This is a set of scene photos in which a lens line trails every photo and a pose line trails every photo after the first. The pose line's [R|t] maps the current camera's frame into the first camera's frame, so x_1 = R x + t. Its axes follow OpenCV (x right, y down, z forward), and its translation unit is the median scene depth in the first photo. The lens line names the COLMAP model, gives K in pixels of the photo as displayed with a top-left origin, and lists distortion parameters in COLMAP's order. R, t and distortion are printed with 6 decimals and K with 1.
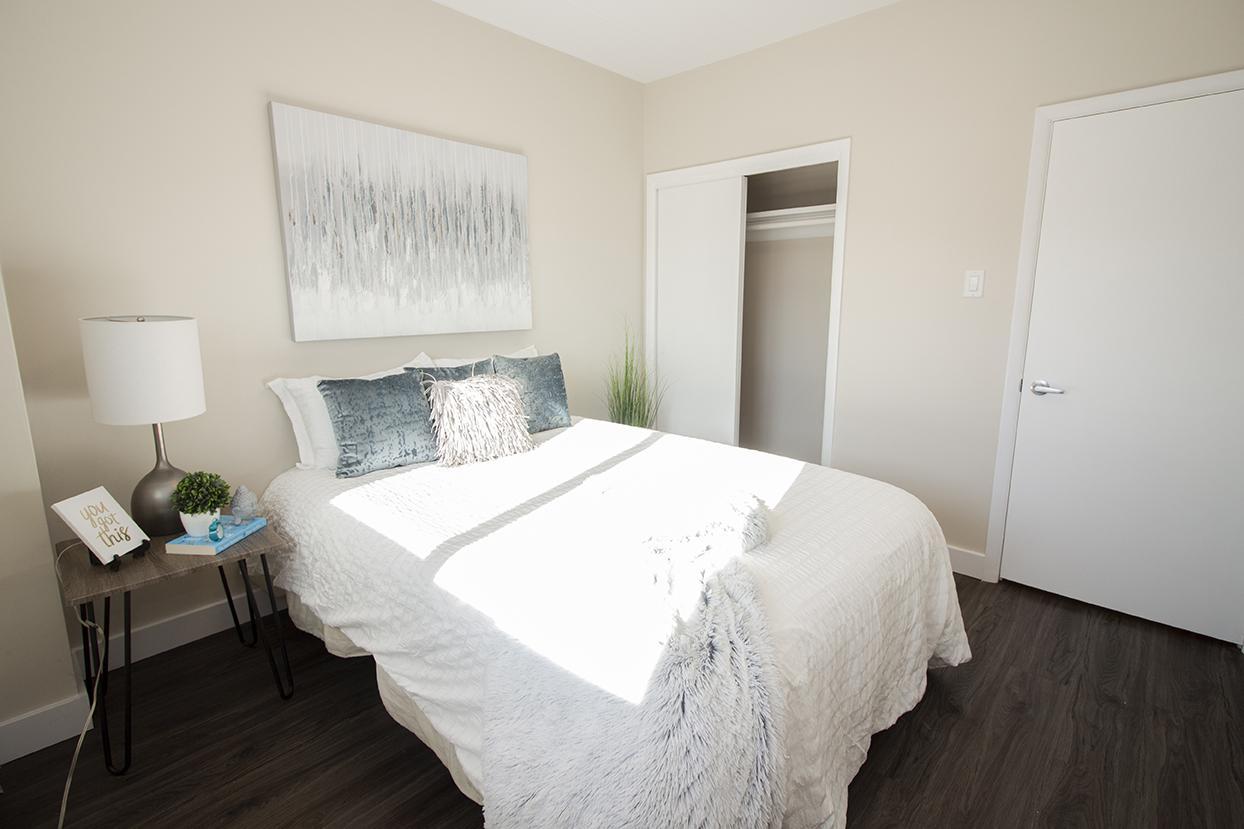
lens RADIAL K [[576.5, 0, 622.5], [0, 576.5, 396.8], [0, 0, 1]] dist [-0.002937, -0.011448]
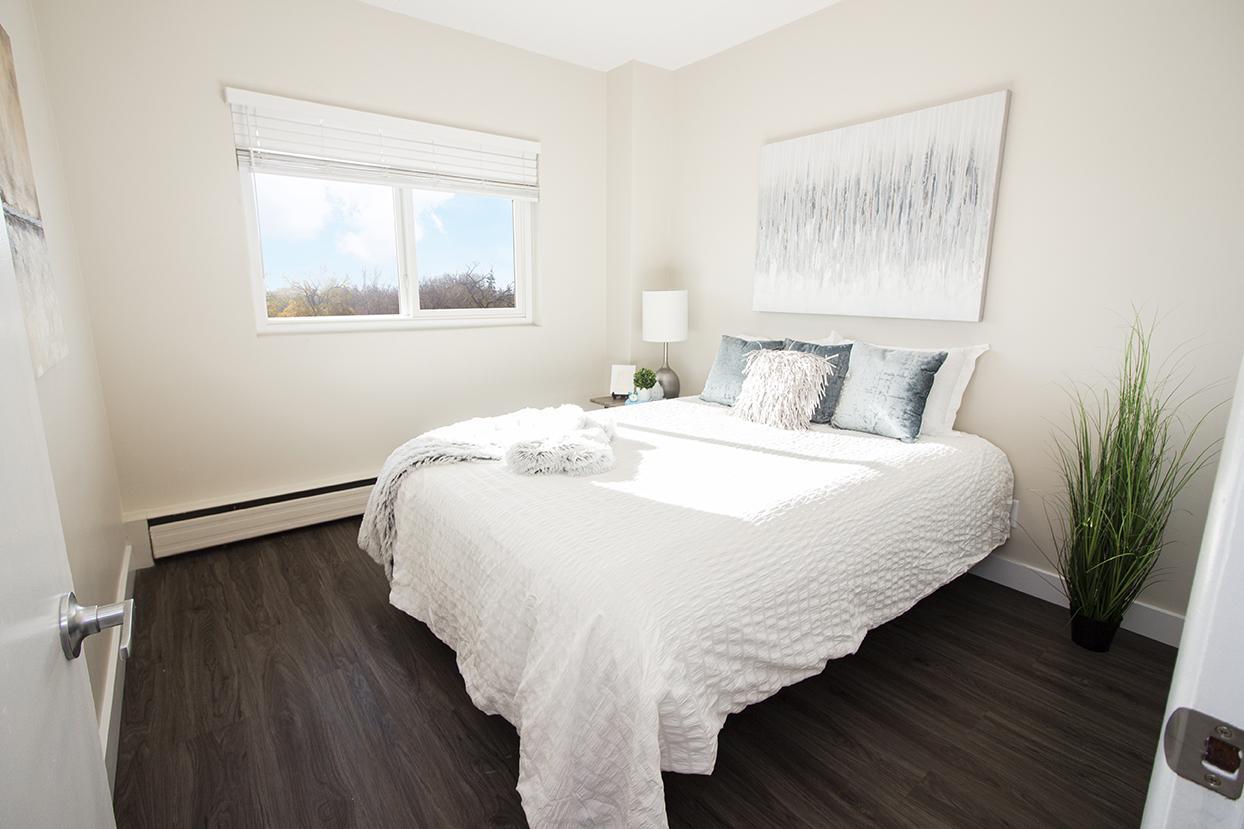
lens RADIAL K [[576.5, 0, 622.5], [0, 576.5, 396.8], [0, 0, 1]] dist [-0.002937, -0.011448]
pose [[-0.158560, 0.190244, -0.968848, 0.797912], [-0.170682, 0.961207, 0.216677, -0.126072], [0.972485, 0.199722, -0.119937, 0.772983]]
